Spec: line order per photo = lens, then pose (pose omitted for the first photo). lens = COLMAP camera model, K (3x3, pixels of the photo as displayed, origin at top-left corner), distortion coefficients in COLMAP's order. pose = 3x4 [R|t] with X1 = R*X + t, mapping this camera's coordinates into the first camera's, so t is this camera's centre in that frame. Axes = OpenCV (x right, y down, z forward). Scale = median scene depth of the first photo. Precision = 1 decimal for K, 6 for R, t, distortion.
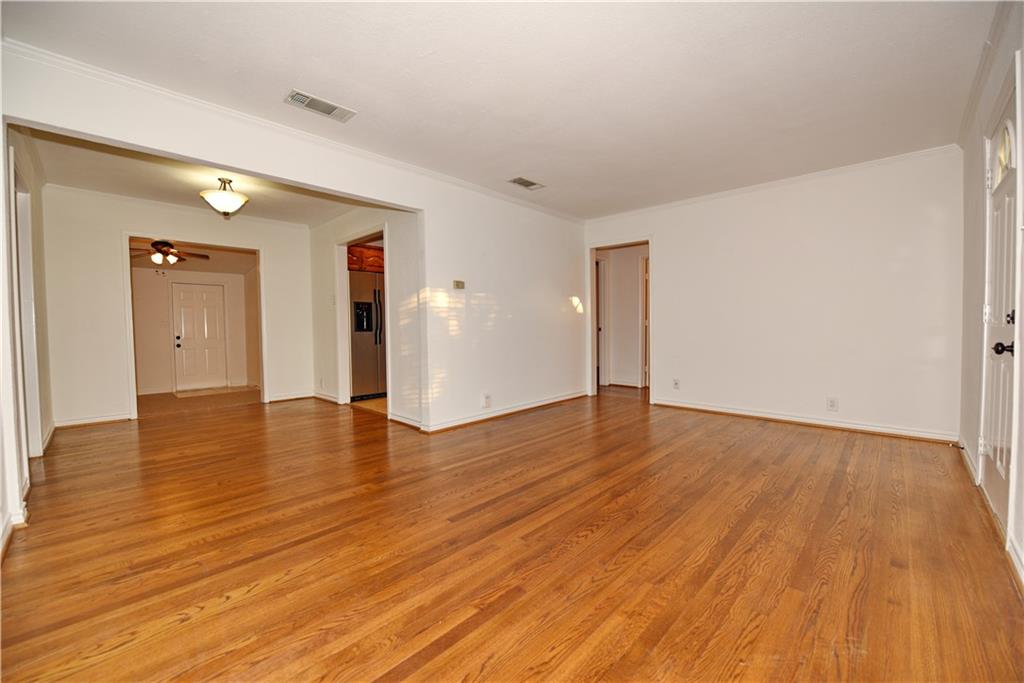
lens RADIAL K [[406.5, 0, 513.0], [0, 406.5, 341.7], [0, 0, 1]] dist [-0.016527, -0.002270]
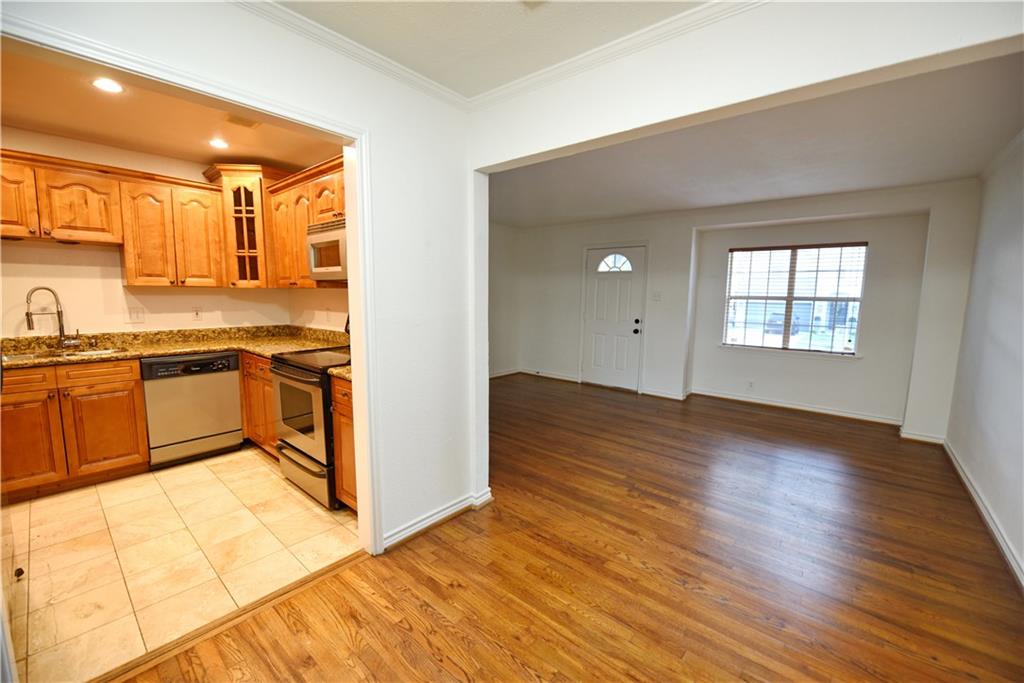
lens RADIAL K [[406.5, 0, 513.0], [0, 406.5, 341.7], [0, 0, 1]] dist [-0.016527, -0.002270]
pose [[-0.054710, -0.108960, 0.992539, -0.660980], [0.020477, 0.993697, 0.110215, -0.095333], [-0.998292, 0.026354, -0.052134, 0.740527]]
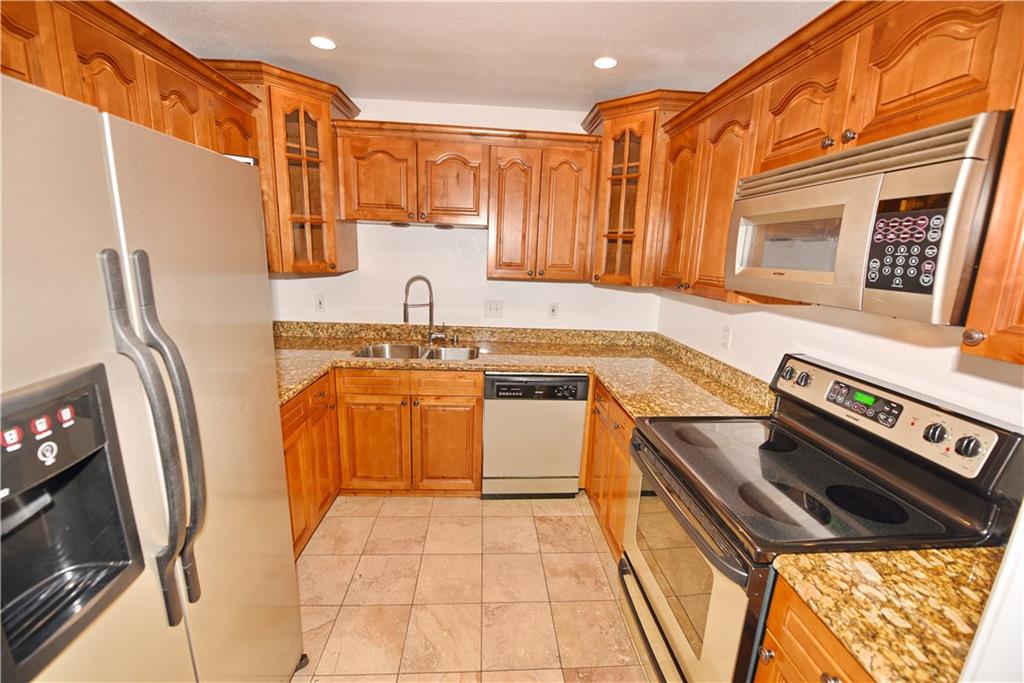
lens RADIAL K [[406.5, 0, 513.0], [0, 406.5, 341.7], [0, 0, 1]] dist [-0.016527, -0.002270]
pose [[0.679231, -0.123052, 0.723535, -0.382714], [-0.019424, 0.982485, 0.185326, -0.139440], [-0.733668, -0.139933, 0.664944, 0.911176]]
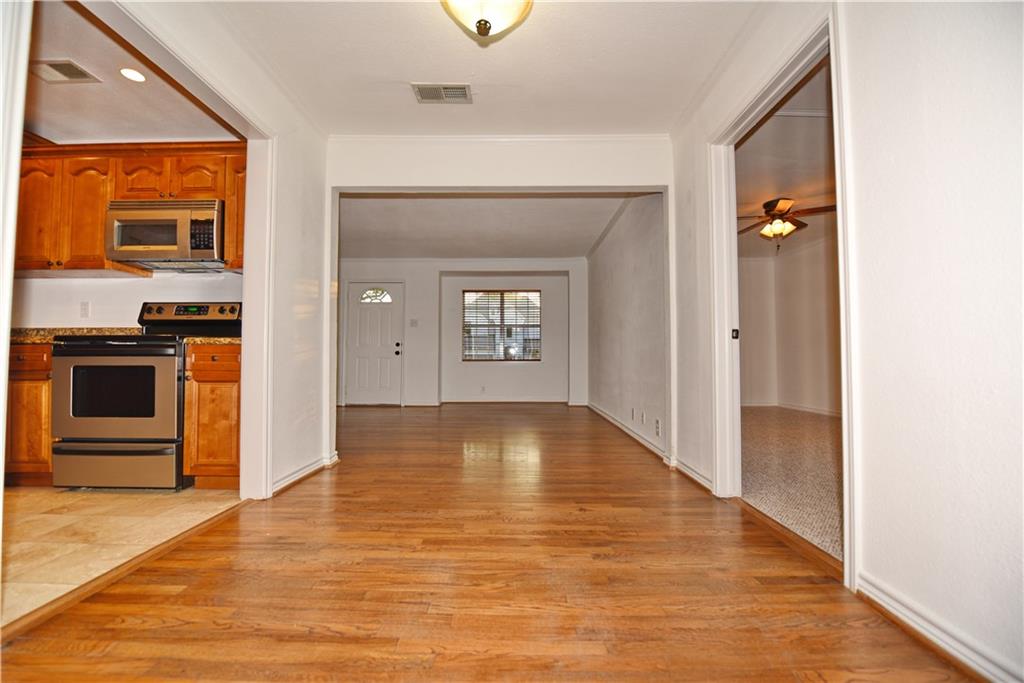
lens RADIAL K [[406.5, 0, 513.0], [0, 406.5, 341.7], [0, 0, 1]] dist [-0.016527, -0.002270]
pose [[-0.683290, 0.035789, 0.729270, -0.785633], [0.030625, 0.999324, -0.020348, 0.008361], [-0.729505, 0.008430, -0.683924, 0.970100]]
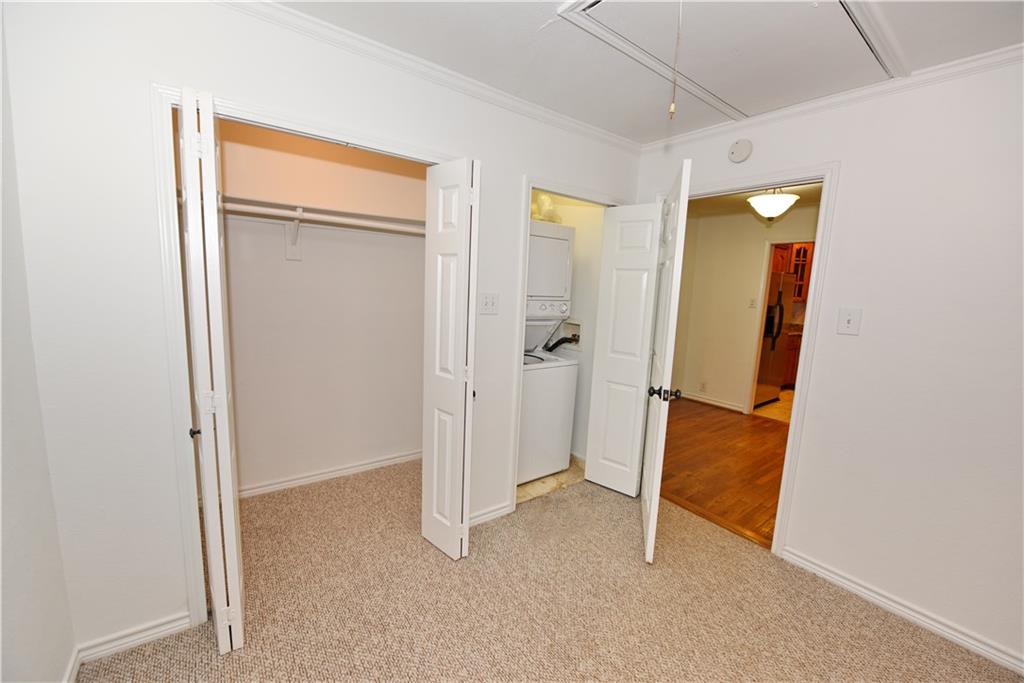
lens RADIAL K [[406.5, 0, 513.0], [0, 406.5, 341.7], [0, 0, 1]] dist [-0.016527, -0.002270]
pose [[0.984012, 0.076430, -0.160867, -0.854576], [-0.059852, 0.992617, 0.105500, -0.084378], [0.167743, -0.094185, 0.981321, -0.004663]]
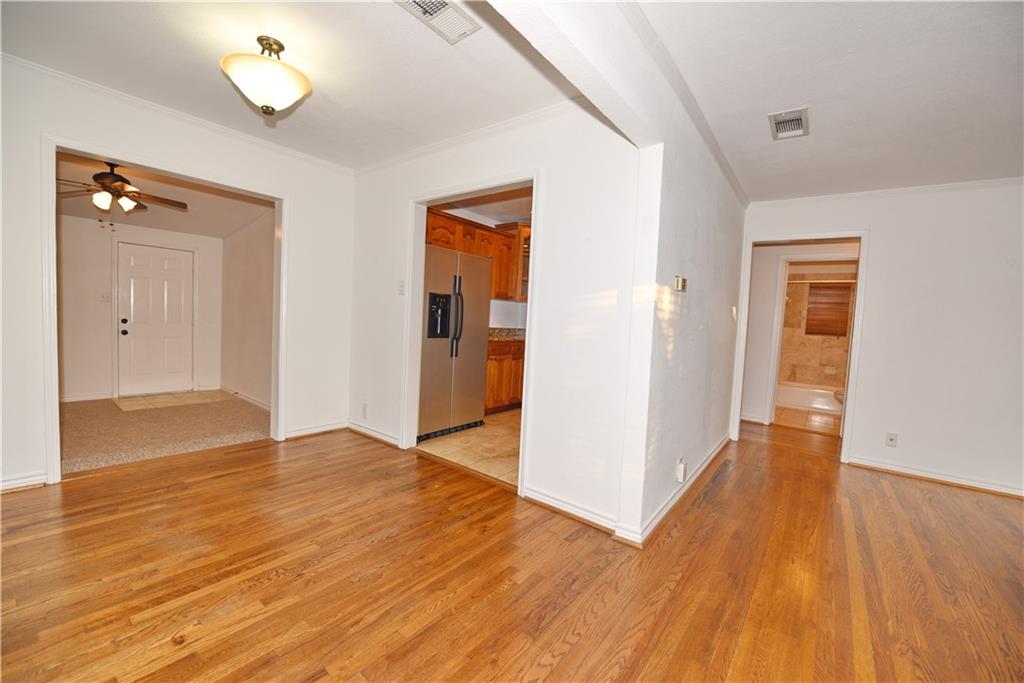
lens RADIAL K [[406.5, 0, 513.0], [0, 406.5, 341.7], [0, 0, 1]] dist [-0.016527, -0.002270]
pose [[0.993109, 0.057804, 0.101951, -0.338540], [-0.060205, 0.997973, 0.020627, -0.043183], [-0.100552, -0.026622, 0.994576, 0.350150]]
